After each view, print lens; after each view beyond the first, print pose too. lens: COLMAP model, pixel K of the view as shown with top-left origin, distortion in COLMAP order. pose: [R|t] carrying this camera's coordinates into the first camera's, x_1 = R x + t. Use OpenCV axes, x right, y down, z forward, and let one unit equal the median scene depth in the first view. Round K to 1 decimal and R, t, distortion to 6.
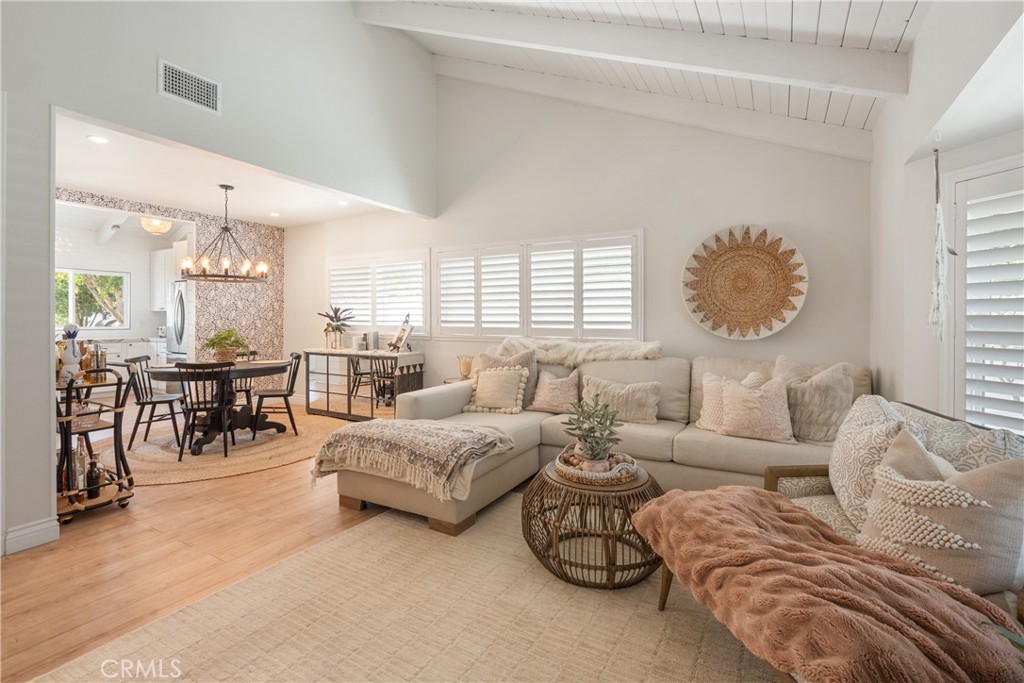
lens RADIAL K [[462.6, 0, 511.1], [0, 462.6, 321.4], [0, 0, 1]] dist [-0.002388, 0.000008]
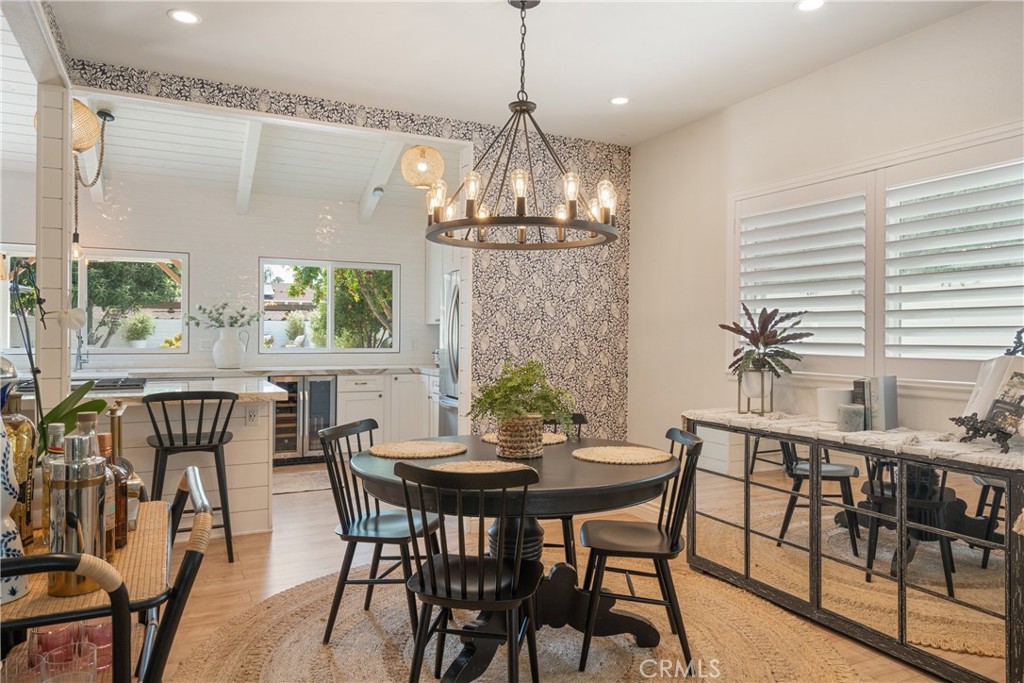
lens RADIAL K [[670.9, 0, 513.4], [0, 670.9, 340.5], [0, 0, 1]] dist [-0.005648, -0.000202]
pose [[0.836320, 0.006439, -0.548204, -0.313638], [-0.006558, 0.999977, 0.001740, -0.004385], [0.548202, 0.002140, 0.836343, 0.526194]]
